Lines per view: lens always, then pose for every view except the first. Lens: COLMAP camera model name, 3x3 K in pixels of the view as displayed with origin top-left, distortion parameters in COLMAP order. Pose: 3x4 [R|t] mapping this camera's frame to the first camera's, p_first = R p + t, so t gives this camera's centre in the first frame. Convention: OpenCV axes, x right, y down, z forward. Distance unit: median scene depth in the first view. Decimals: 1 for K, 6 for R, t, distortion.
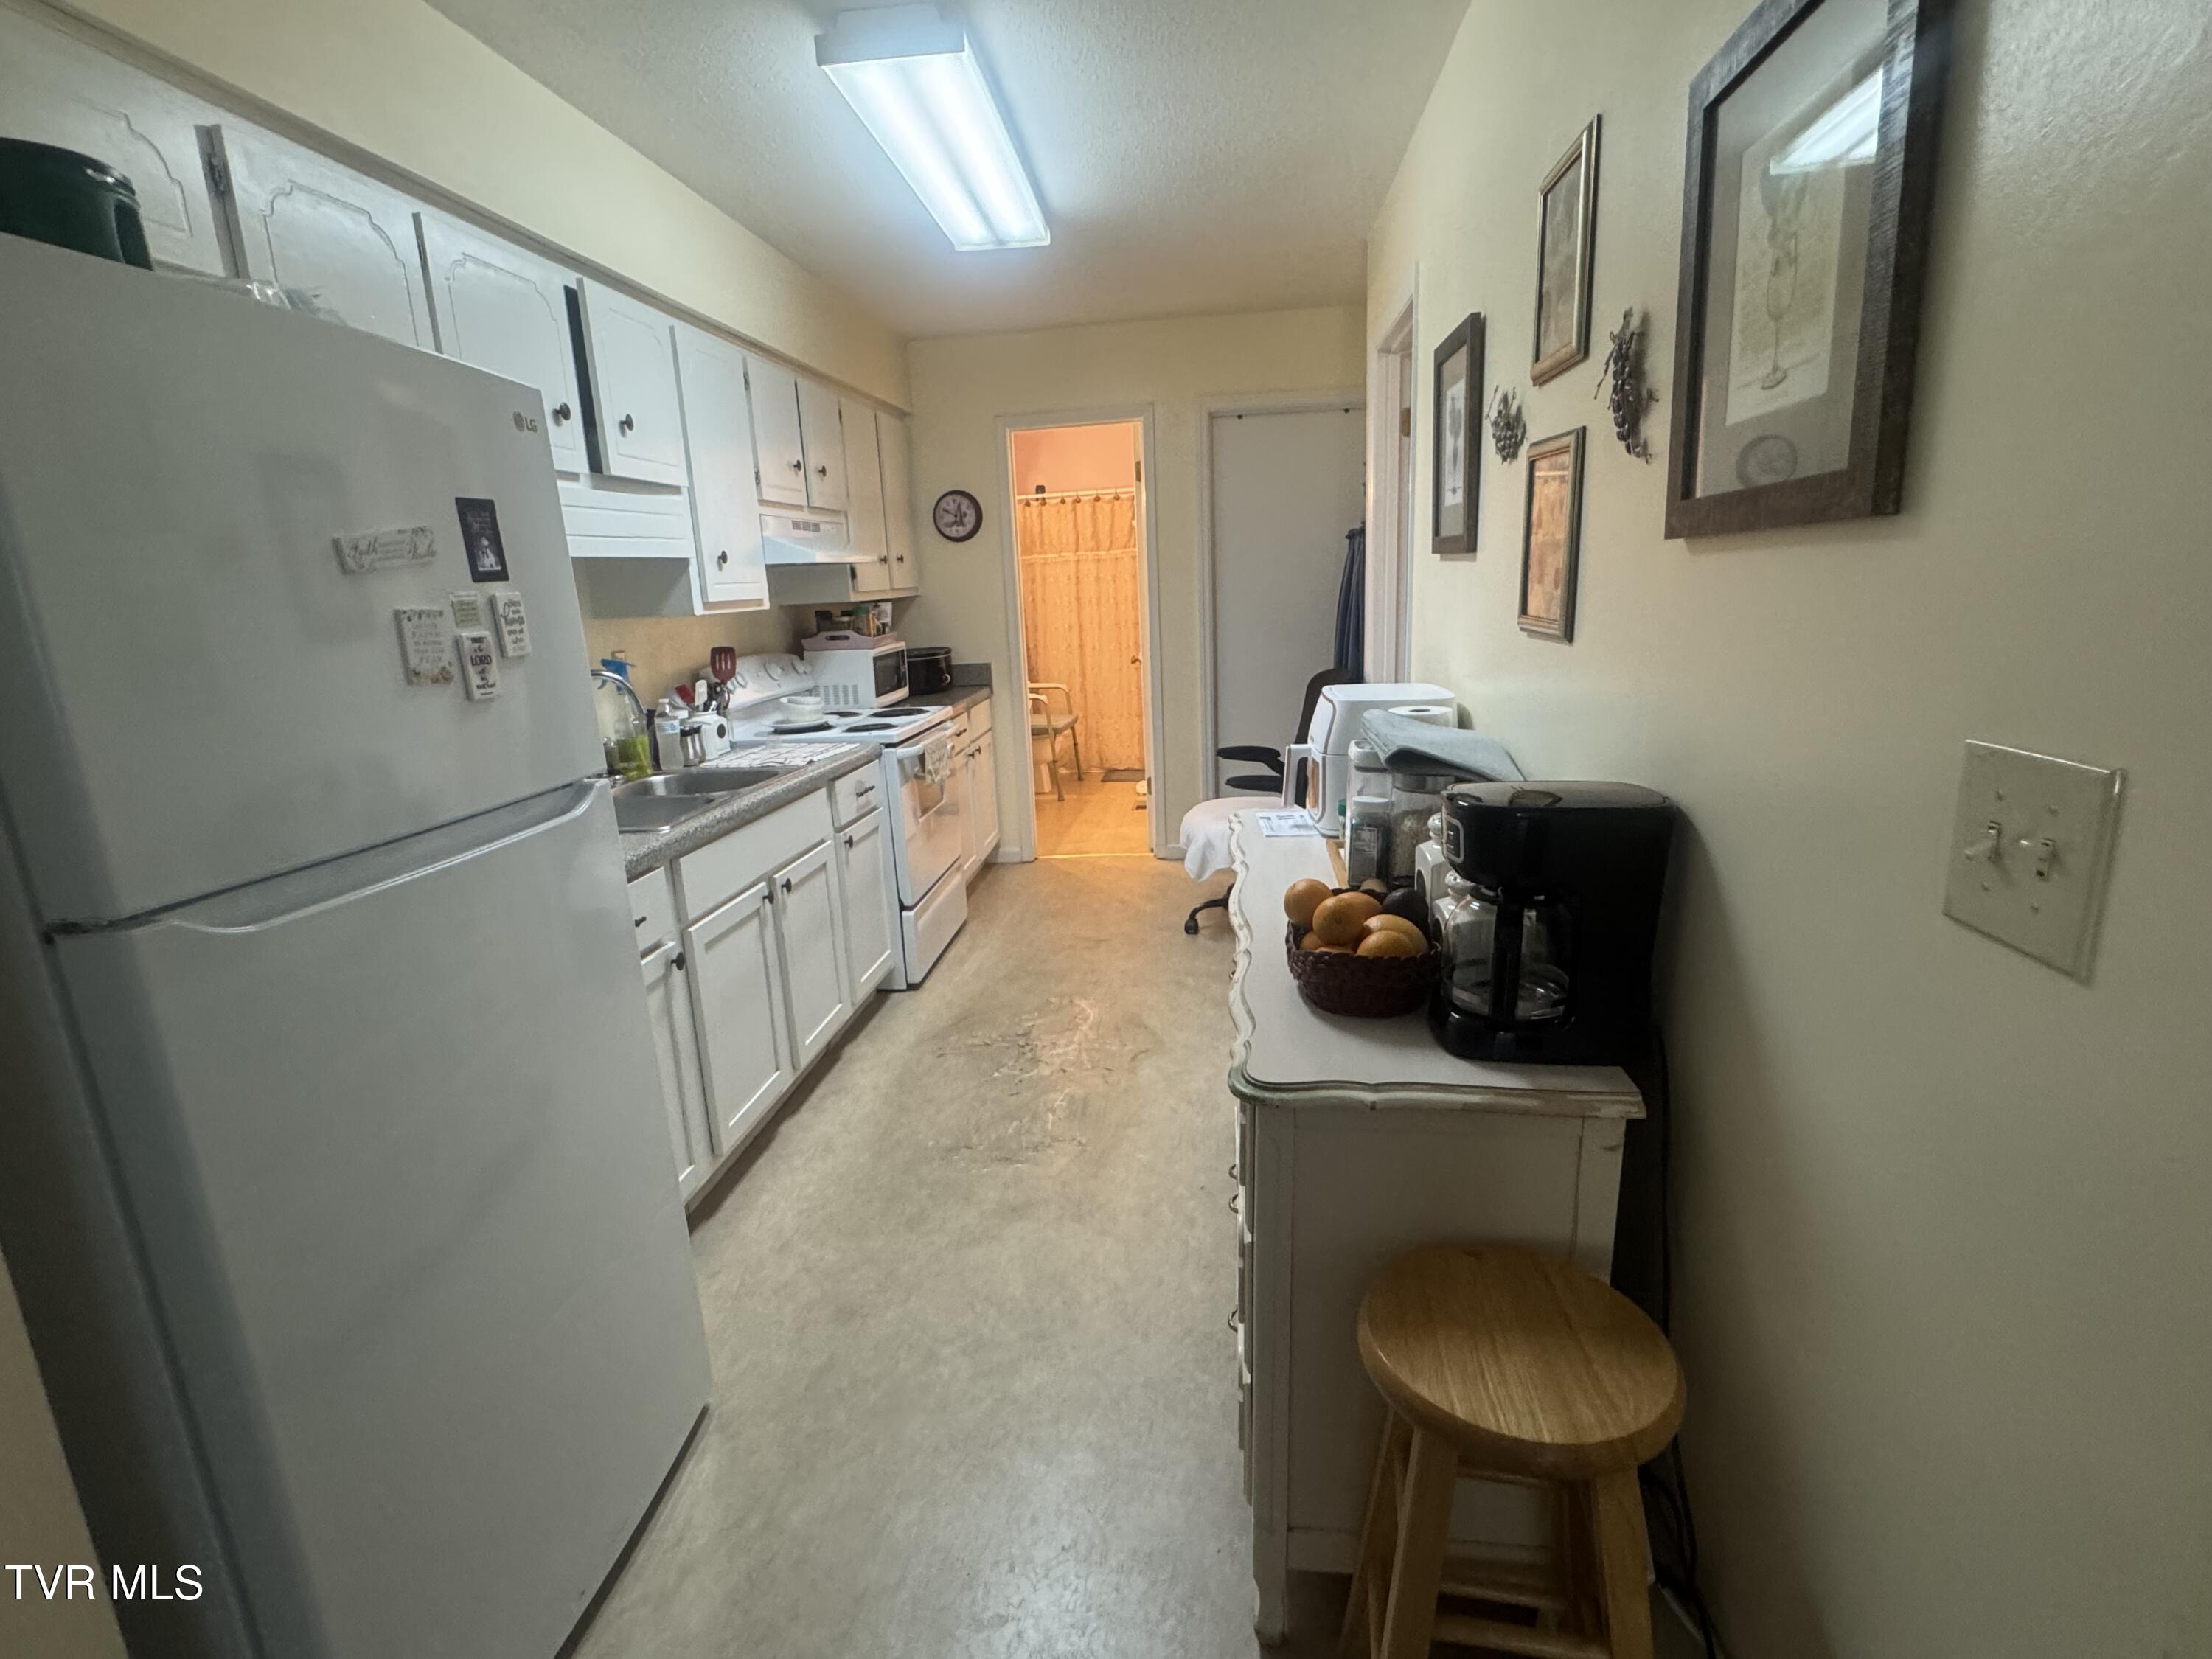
lens RADIAL K [[1073.0, 0, 1106.0], [0, 1073.0, 829.5], [0, 0, 1]] dist [0.000732, 0.000546]
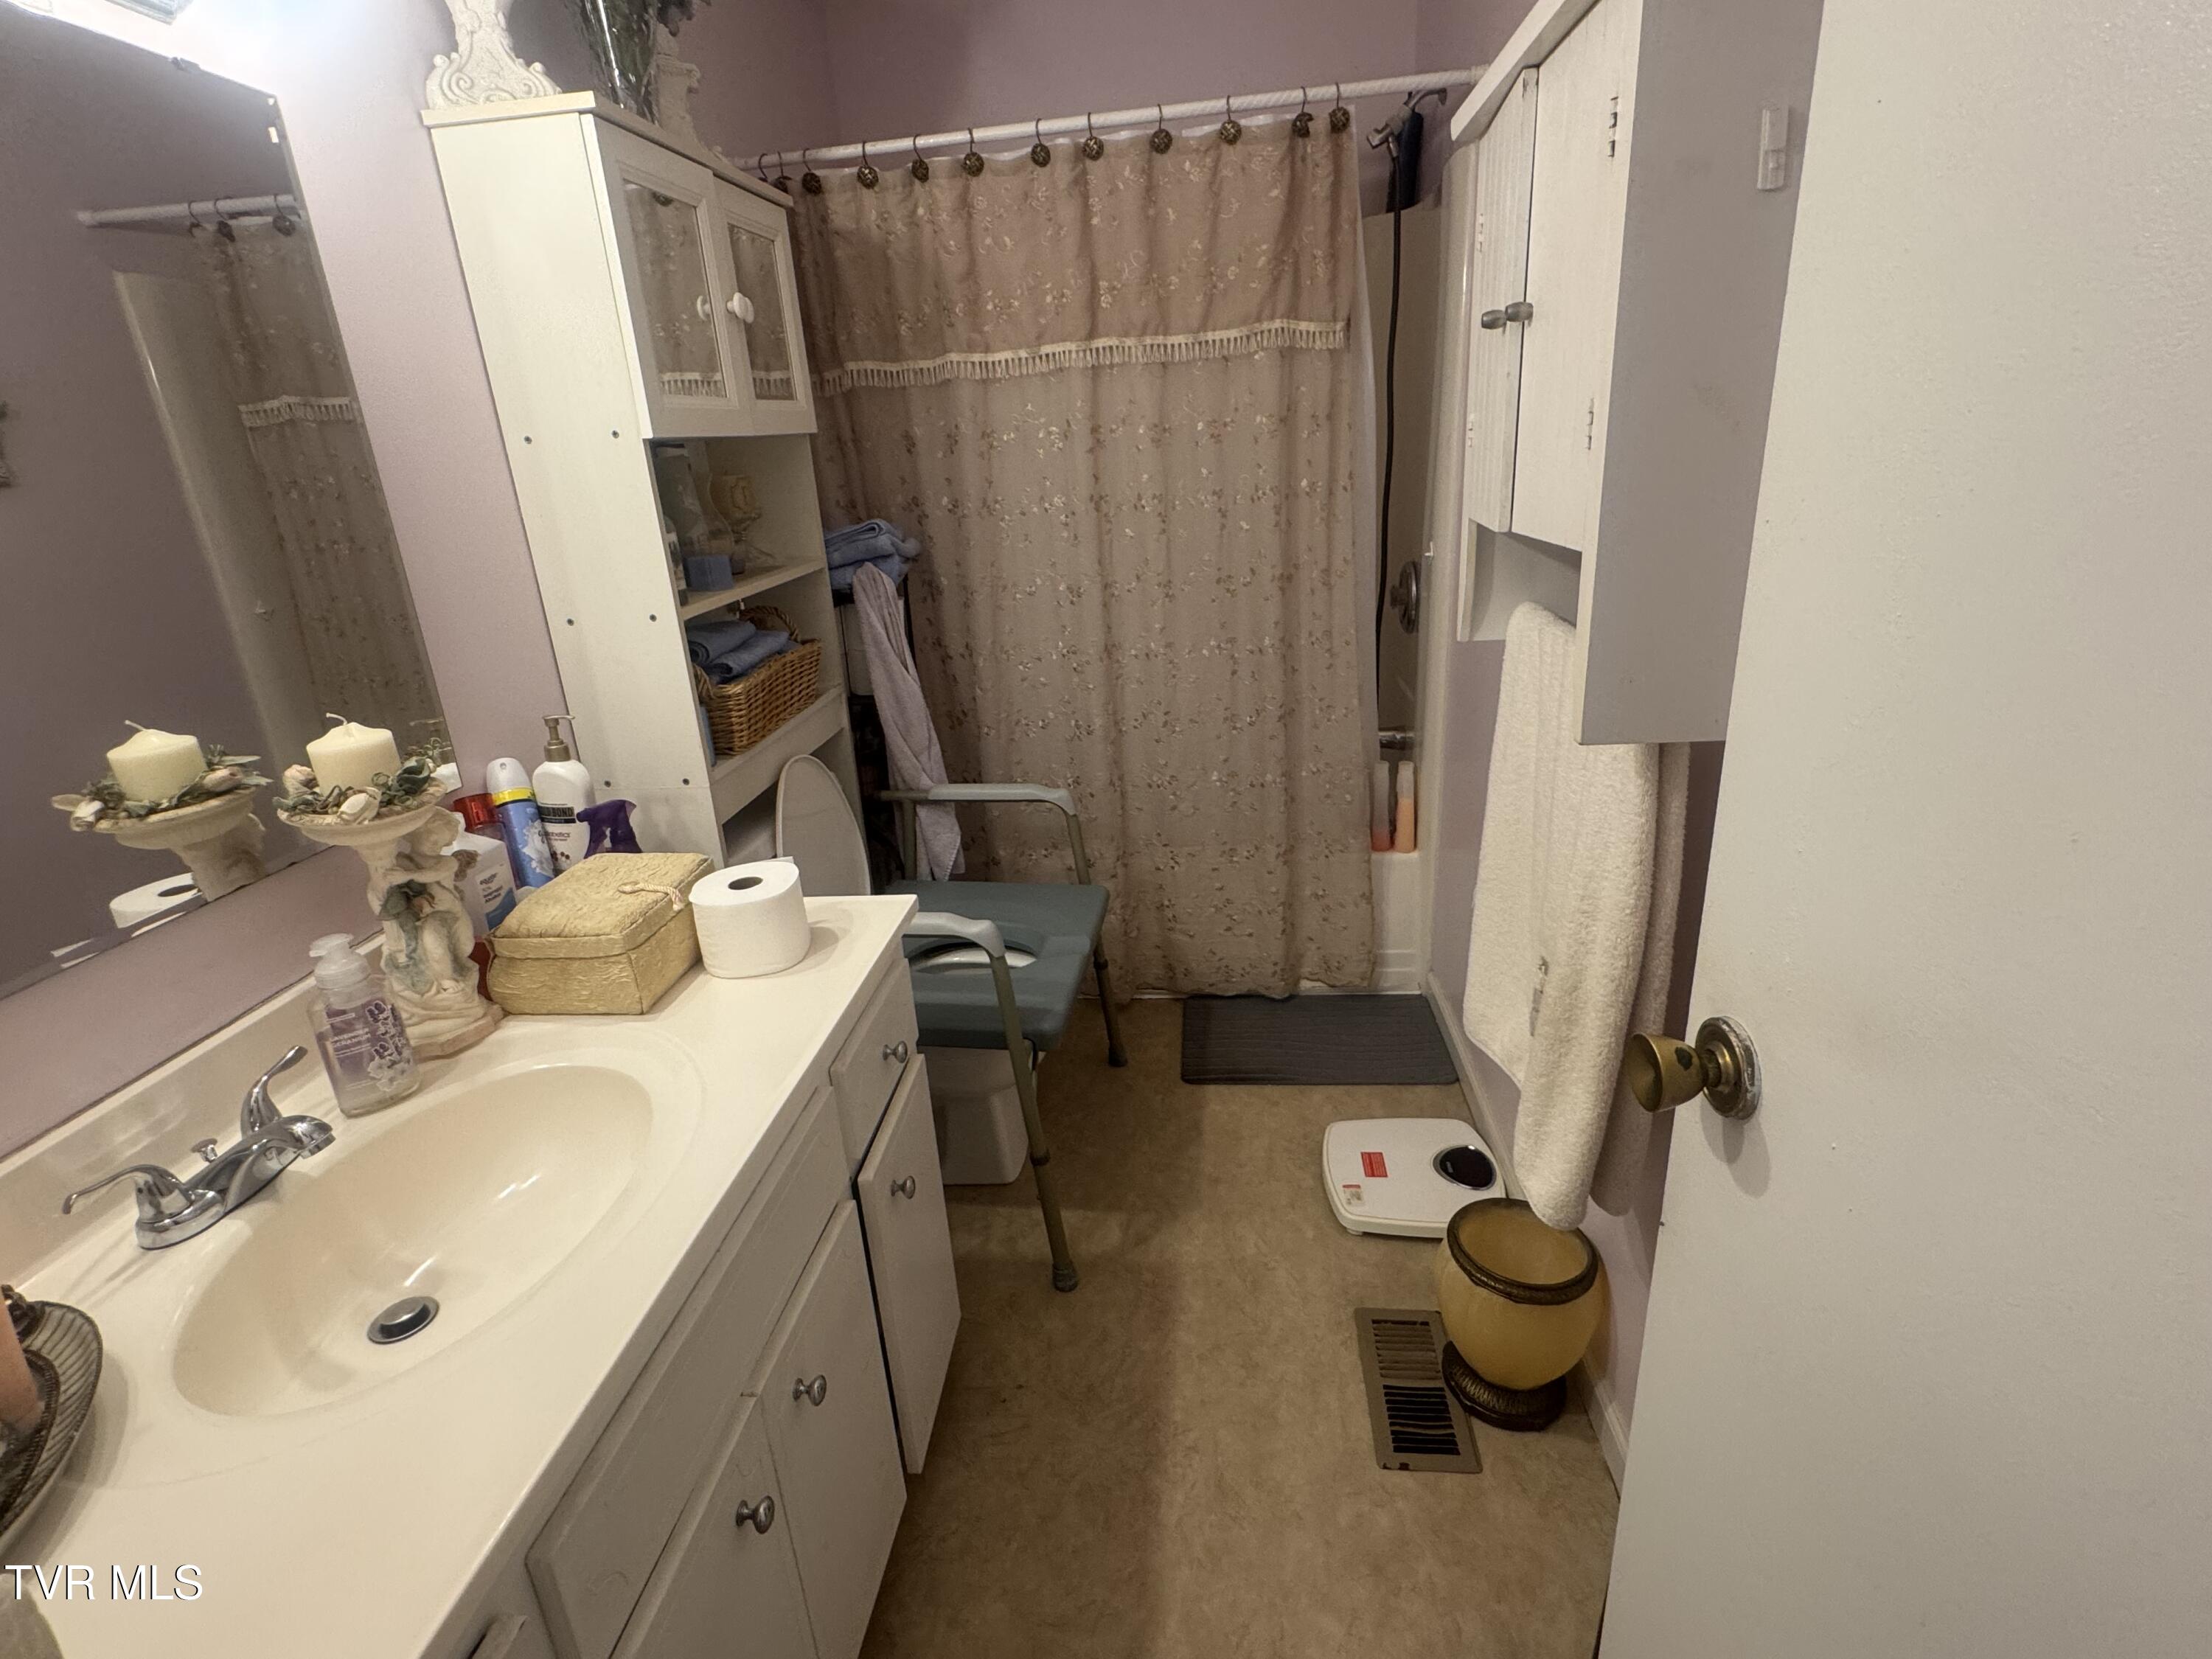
lens RADIAL K [[1073.0, 0, 1106.0], [0, 1073.0, 829.5], [0, 0, 1]] dist [0.000732, 0.000546]
pose [[0.999814, -0.015903, -0.010958, -0.022043], [0.016399, 0.998771, 0.046779, -0.135429], [0.010200, -0.046950, 0.998845, 0.690995]]
